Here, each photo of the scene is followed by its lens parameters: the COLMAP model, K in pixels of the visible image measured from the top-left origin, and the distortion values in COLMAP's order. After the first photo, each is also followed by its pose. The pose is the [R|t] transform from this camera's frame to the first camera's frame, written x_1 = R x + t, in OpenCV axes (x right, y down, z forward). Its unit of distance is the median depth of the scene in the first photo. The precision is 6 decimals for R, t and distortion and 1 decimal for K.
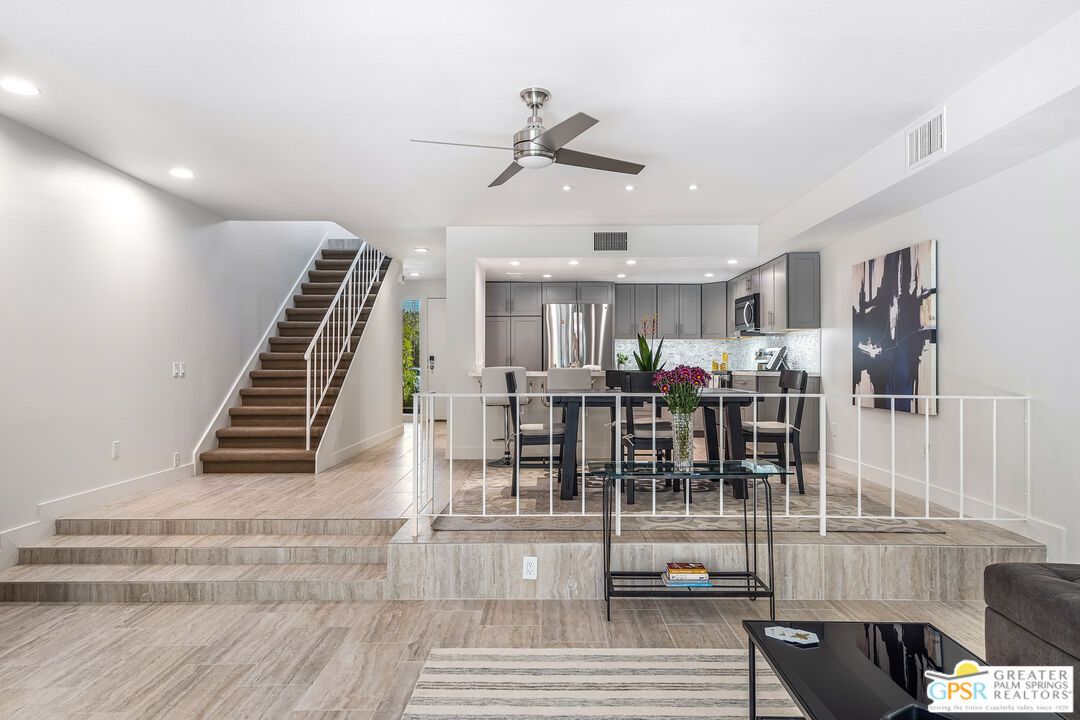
lens RADIAL K [[632.2, 0, 539.2], [0, 632.2, 359.0], [0, 0, 1]] dist [0.005634, -0.000904]
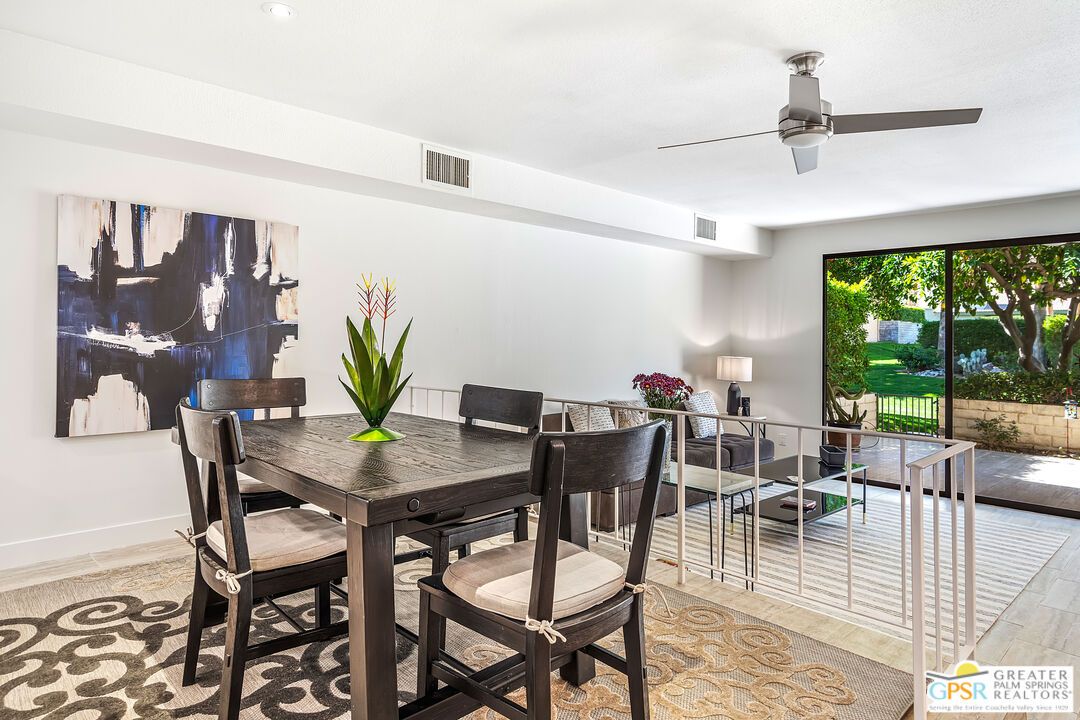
lens RADIAL K [[632.2, 0, 541.2], [0, 632.2, 352.3], [0, 0, 1]] dist [0.005634, -0.000904]
pose [[-0.691620, -0.005475, 0.722241, -0.256677], [-0.007076, 0.999975, 0.000805, -0.008990], [-0.722227, -0.004554, -0.691642, 1.254005]]
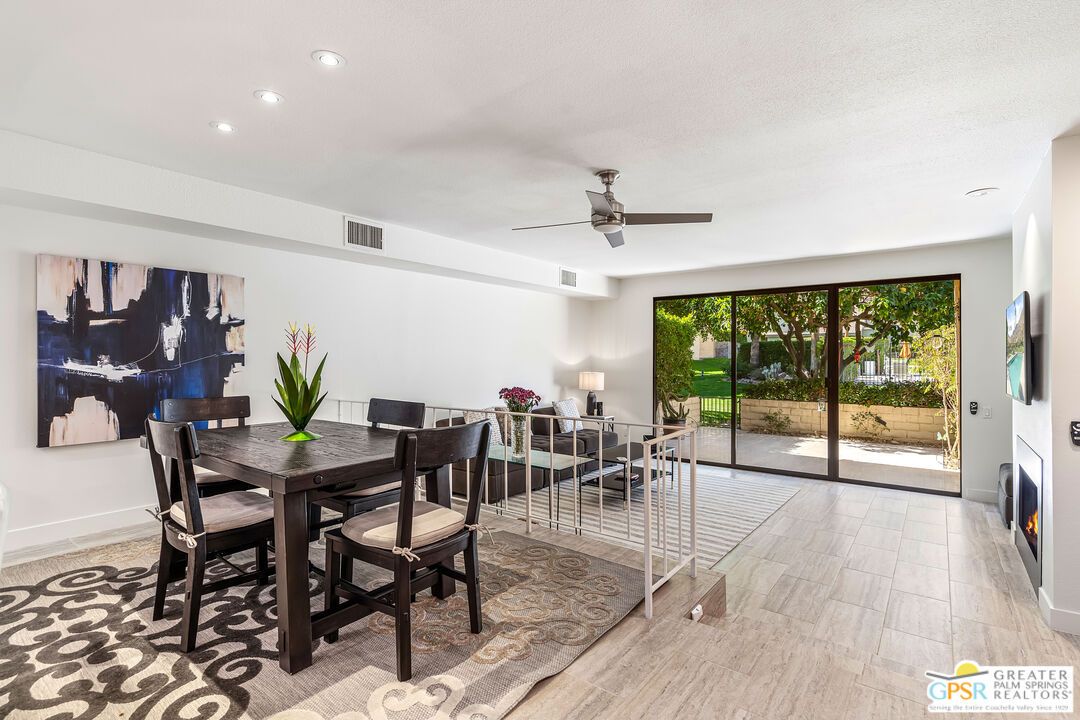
lens RADIAL K [[508.5, 0, 538.4], [0, 508.5, 365.5], [0, 0, 1]] dist [-0.000435, 0.000551]
pose [[-0.789964, 0.007830, 0.613103, -0.356094], [0.006795, 0.999969, -0.004016, -0.016621], [-0.613116, 0.000993, -0.789992, 1.285100]]
